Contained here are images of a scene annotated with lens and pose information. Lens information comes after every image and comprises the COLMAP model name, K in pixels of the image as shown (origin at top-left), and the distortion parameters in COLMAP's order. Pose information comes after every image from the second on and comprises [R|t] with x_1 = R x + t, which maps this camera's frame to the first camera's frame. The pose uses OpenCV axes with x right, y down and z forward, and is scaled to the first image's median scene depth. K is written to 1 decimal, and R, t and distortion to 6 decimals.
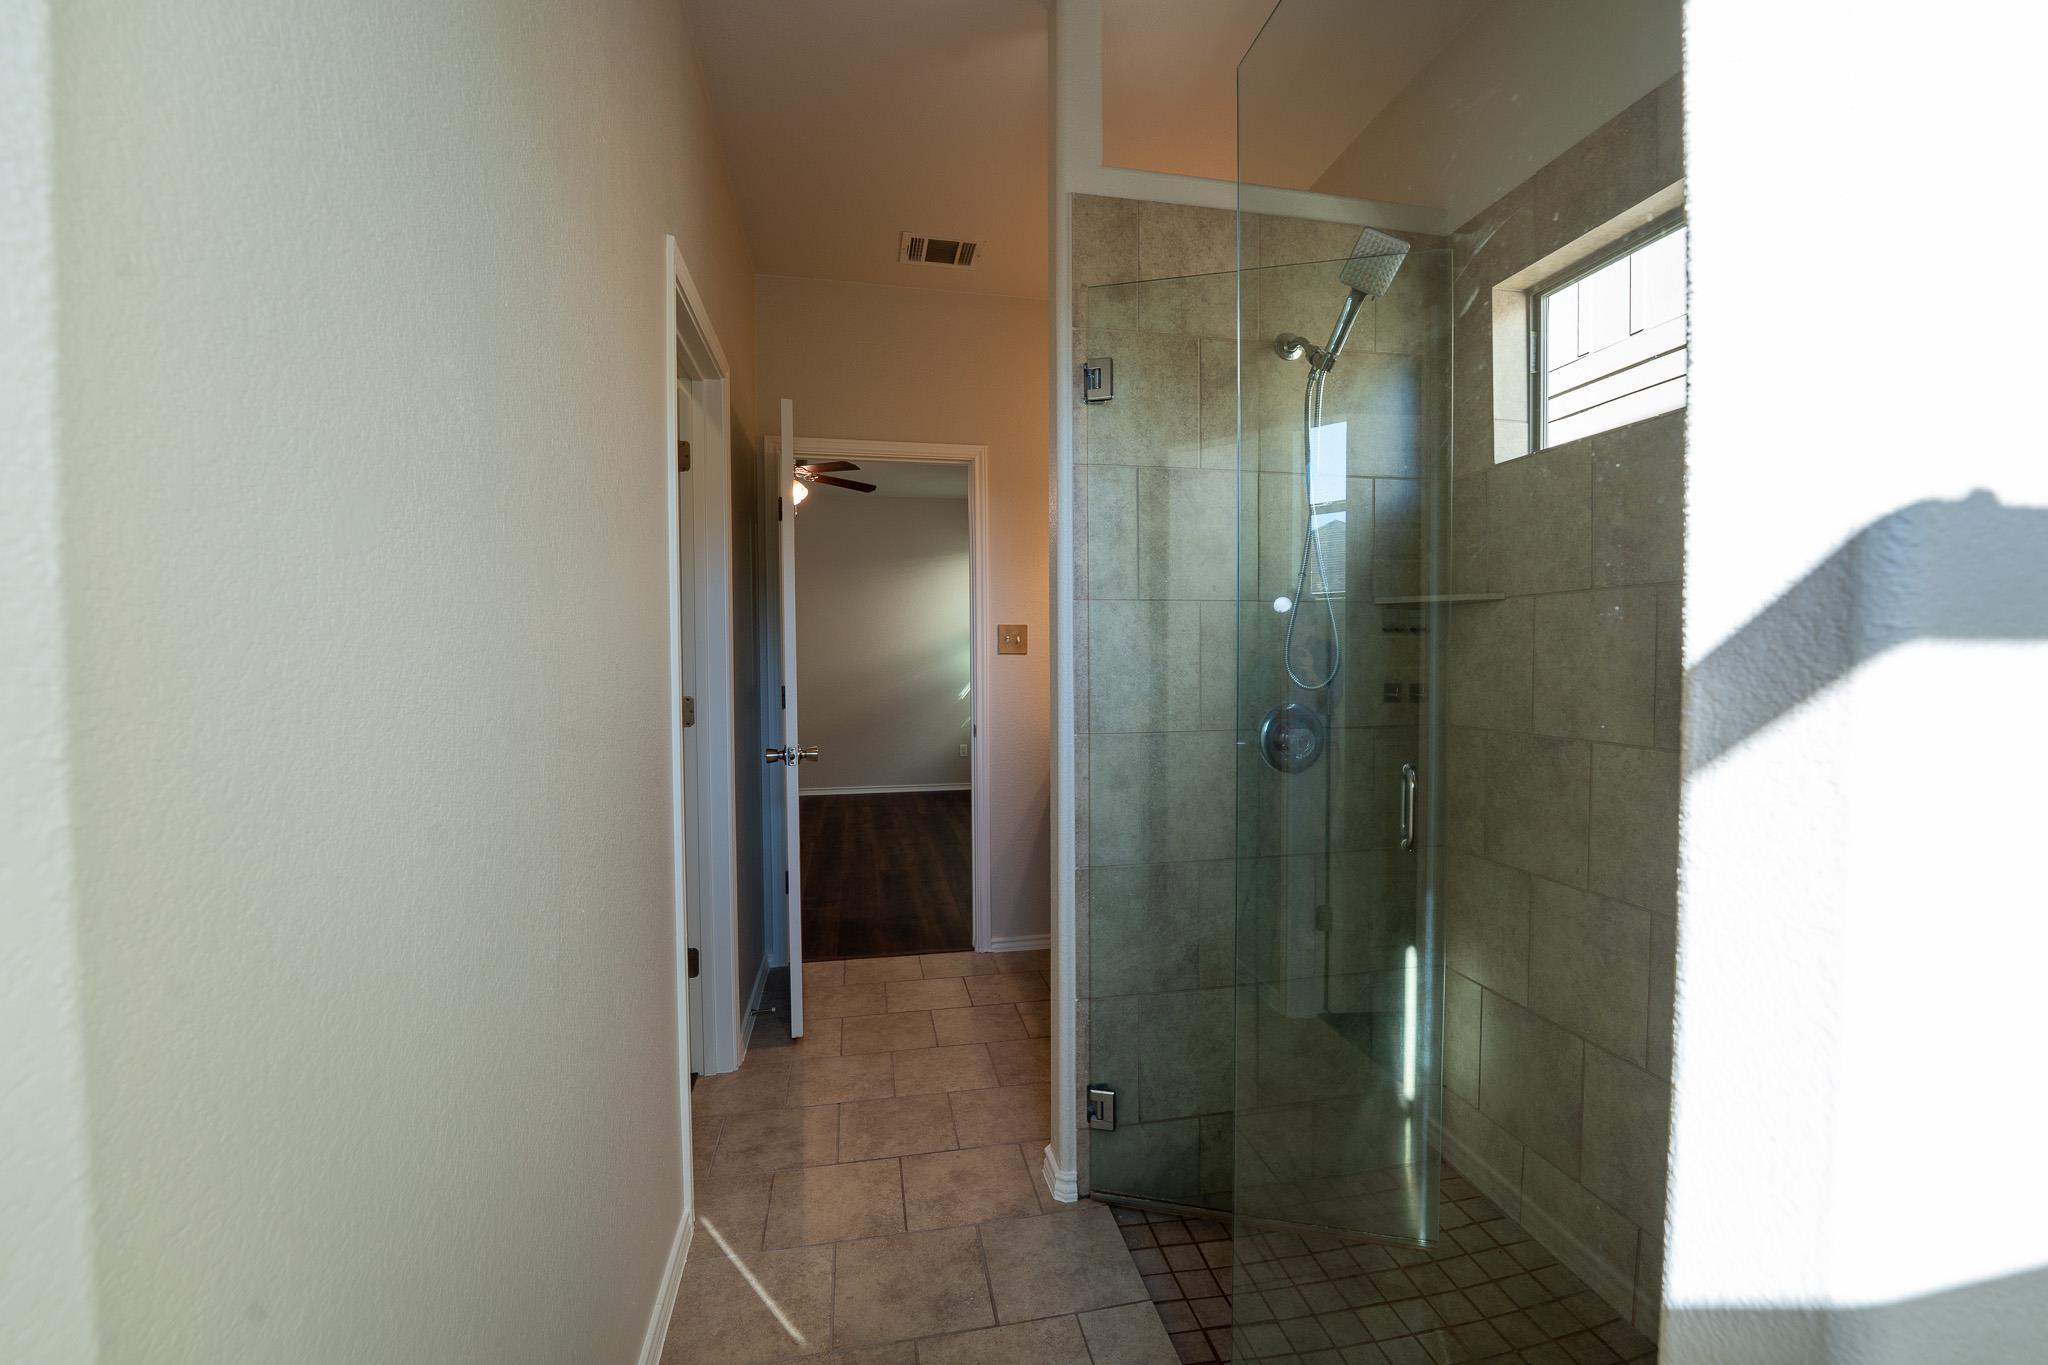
lens RADIAL K [[846.0, 0, 1023.4], [0, 846.0, 676.6], [0, 0, 1]] dist [-0.025643, 0.002197]
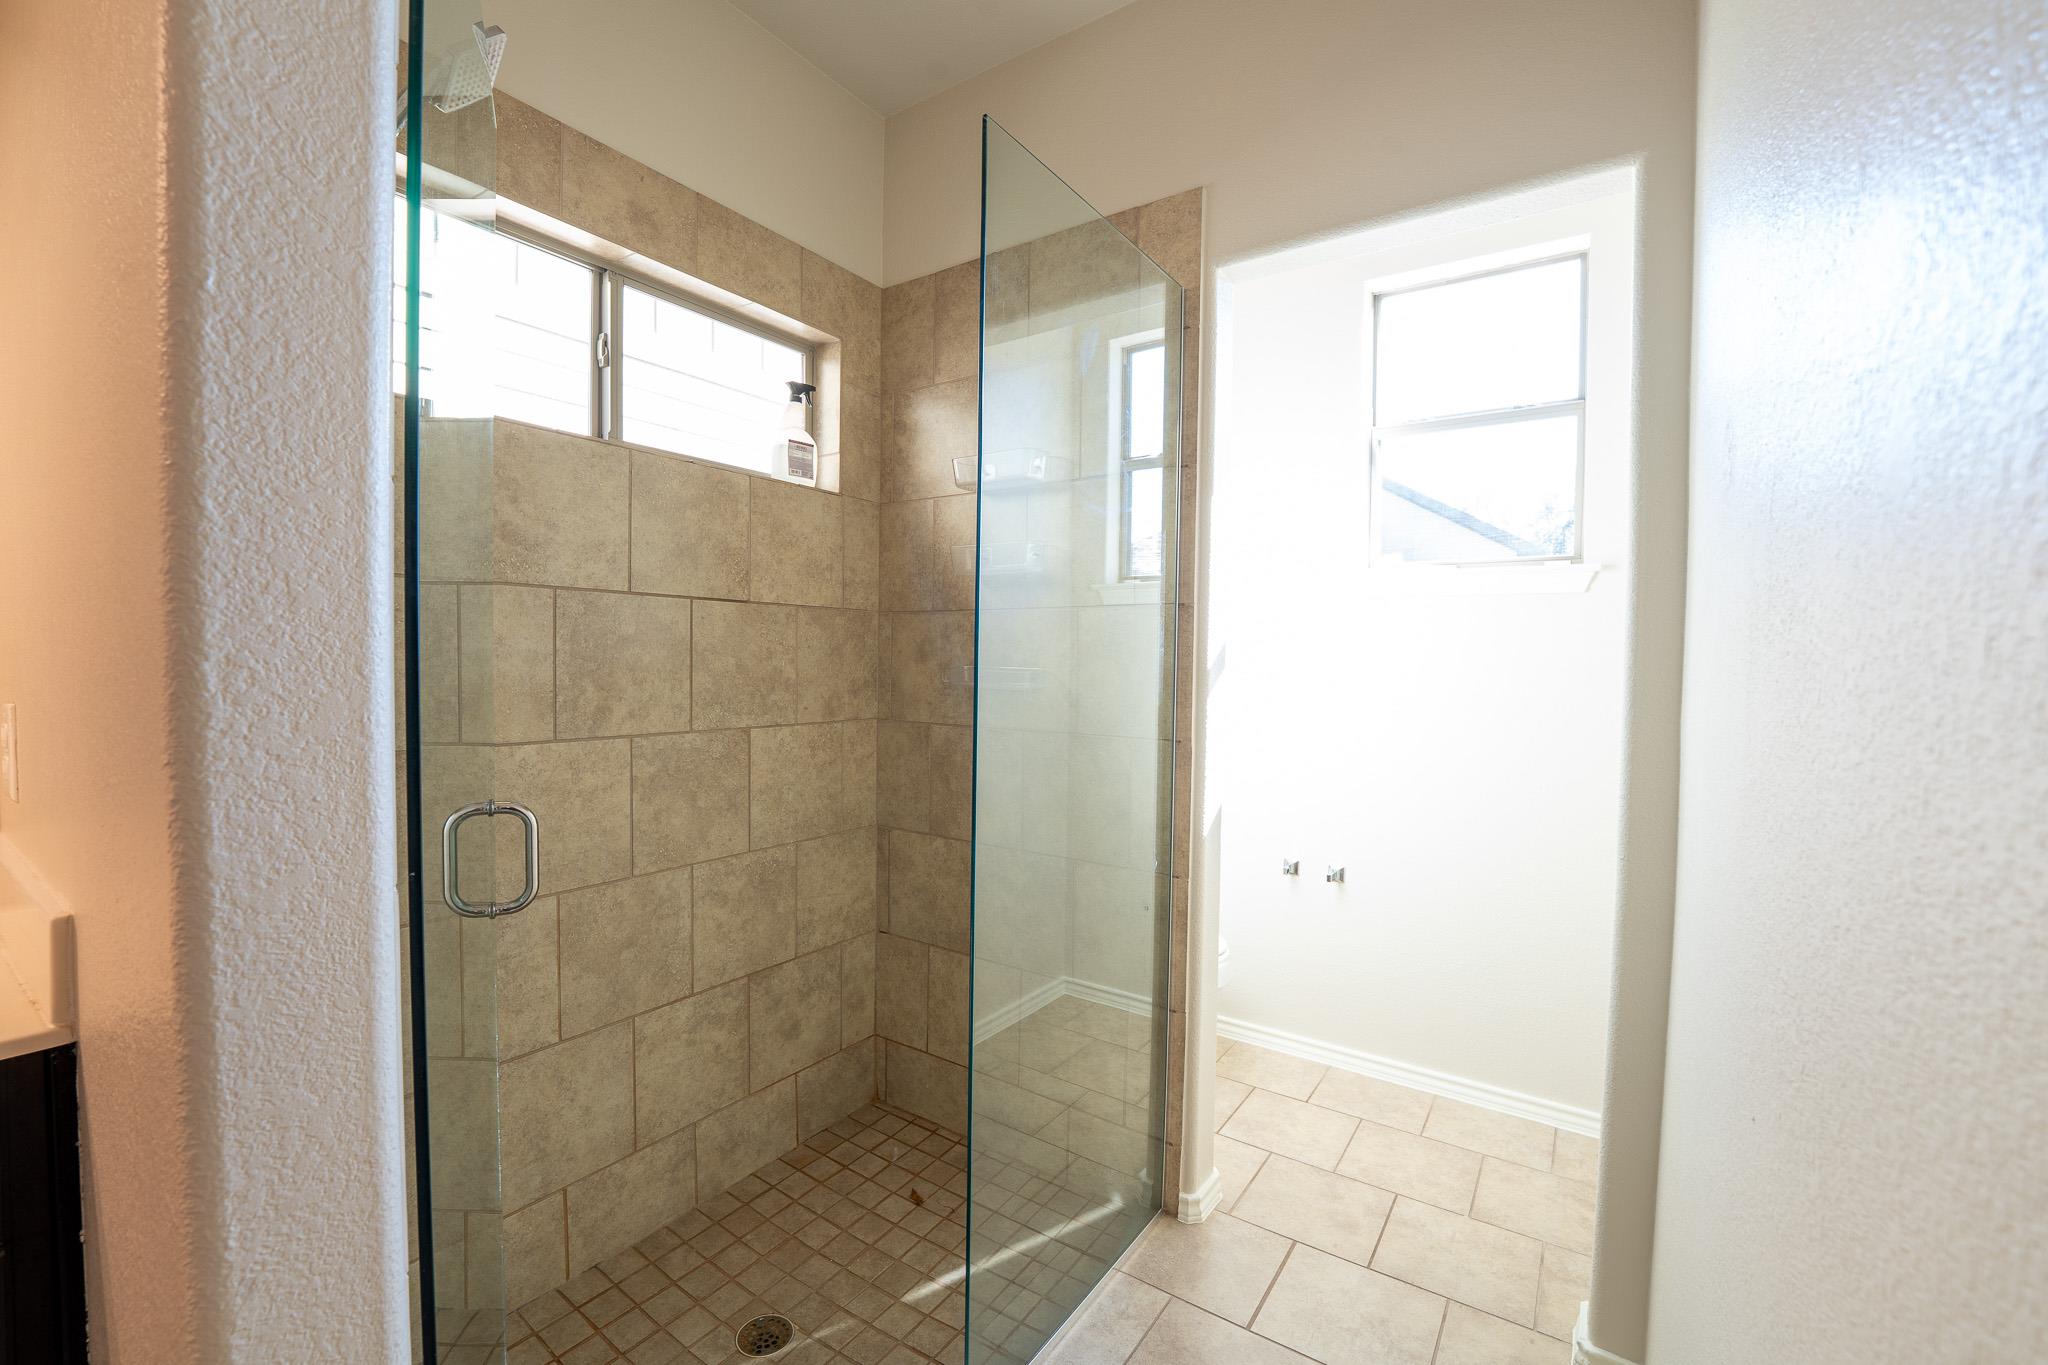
lens RADIAL K [[846.0, 0, 1030.0], [0, 846.0, 691.9], [0, 0, 1]] dist [-0.025643, 0.002197]
pose [[-0.700065, -0.034971, 0.713222, -0.391253], [0.002325, 0.998683, 0.051249, -0.027933], [-0.714075, 0.037536, -0.699062, 1.186916]]
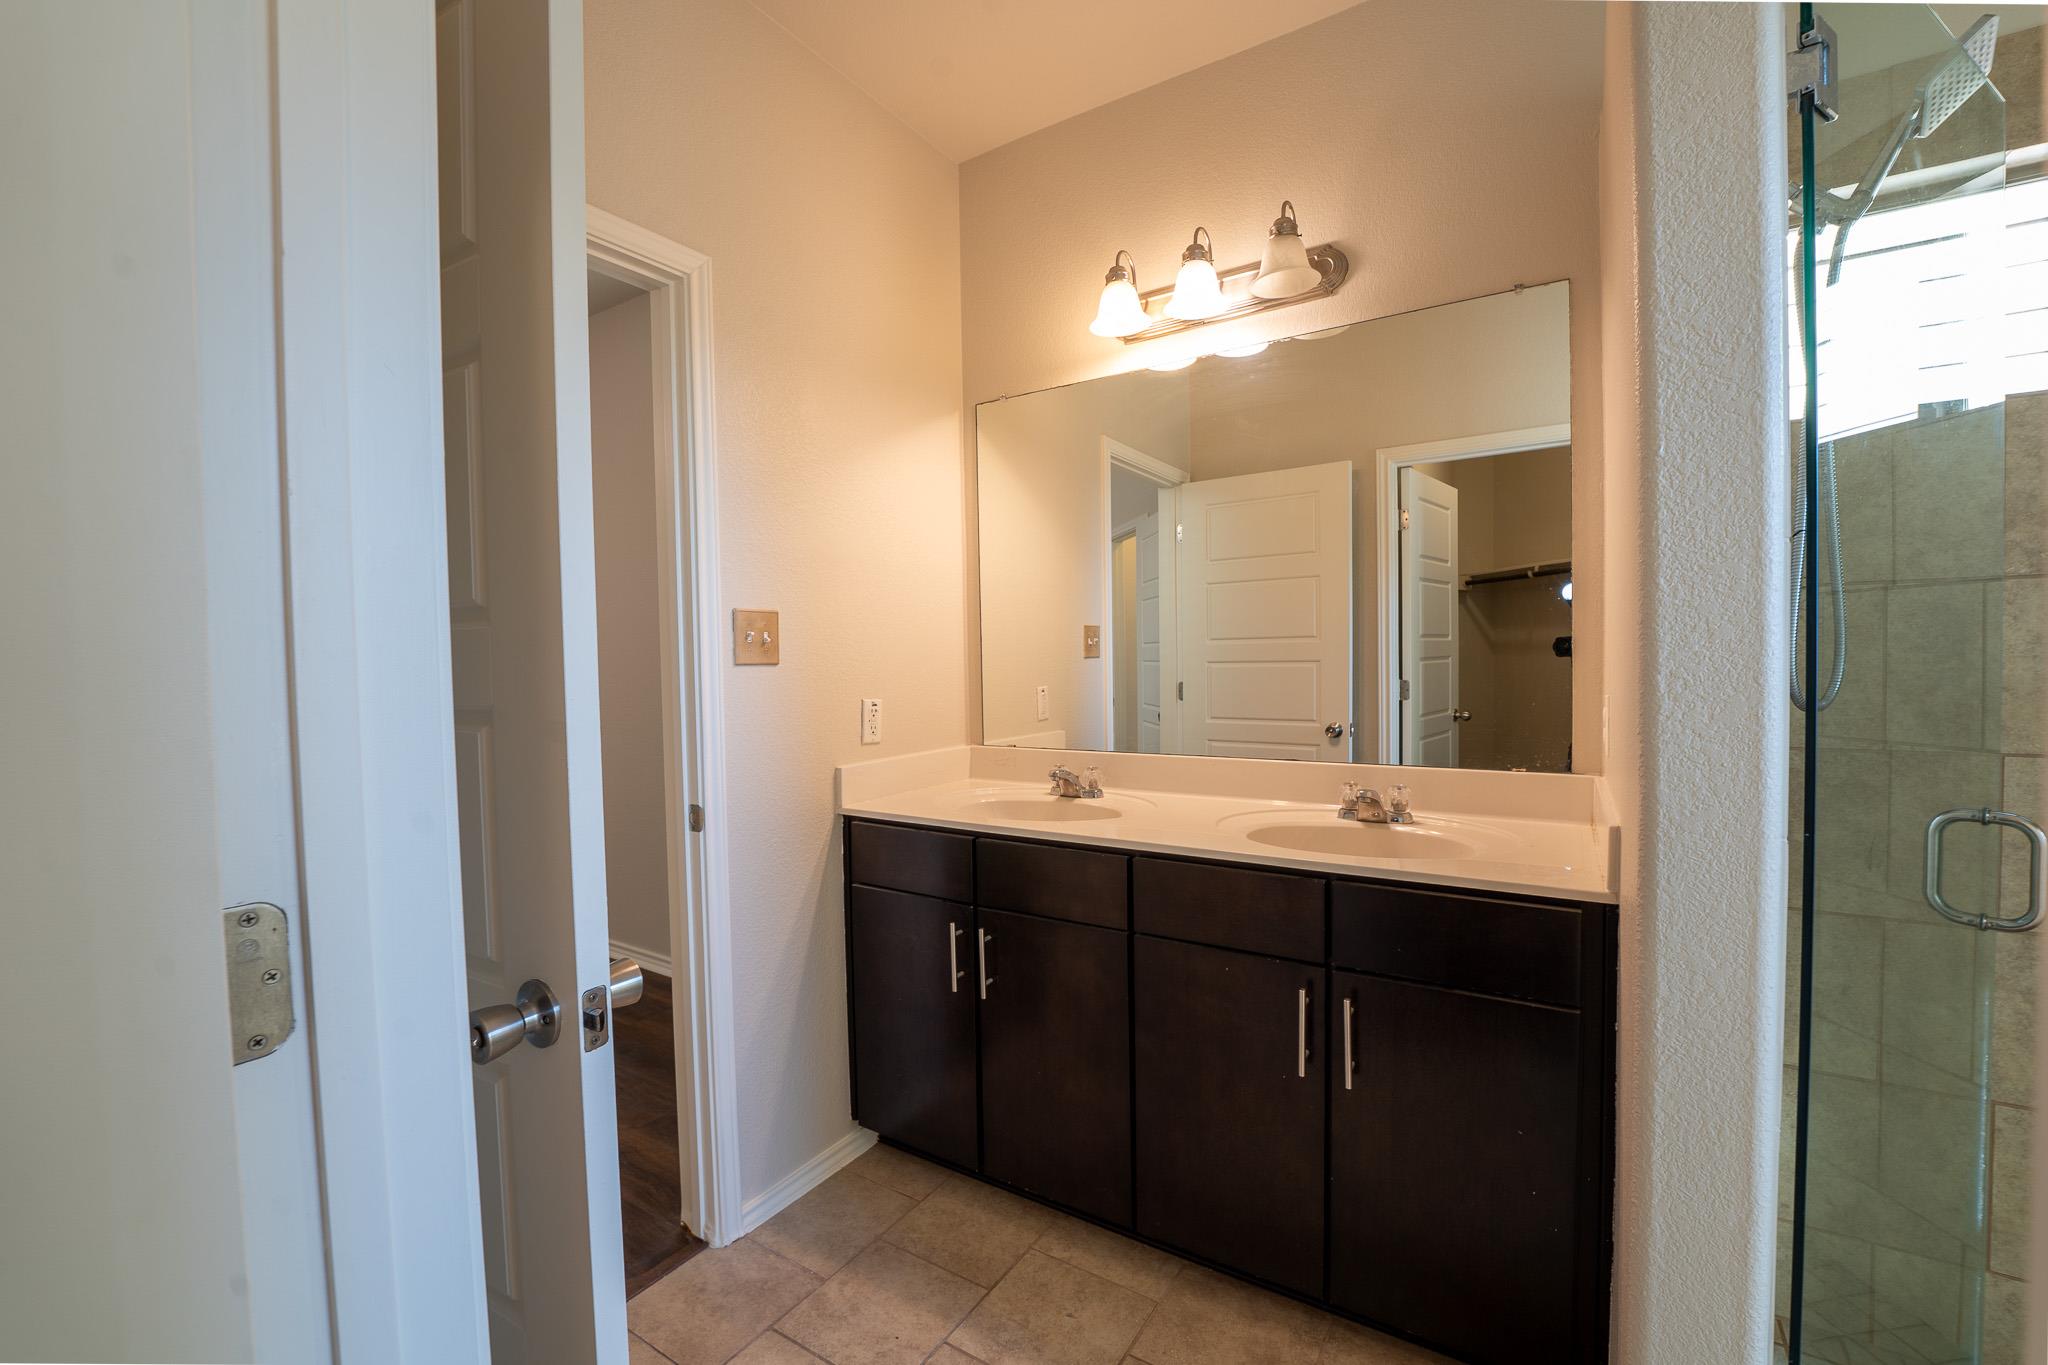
lens RADIAL K [[846.0, 0, 1017.4], [0, 846.0, 670.1], [0, 0, 1]] dist [-0.025643, 0.002197]
pose [[0.700537, -0.020438, 0.713323, -0.620163], [0.030083, 0.999547, -0.000905, -0.038979], [-0.712981, 0.022093, 0.700835, 1.108293]]
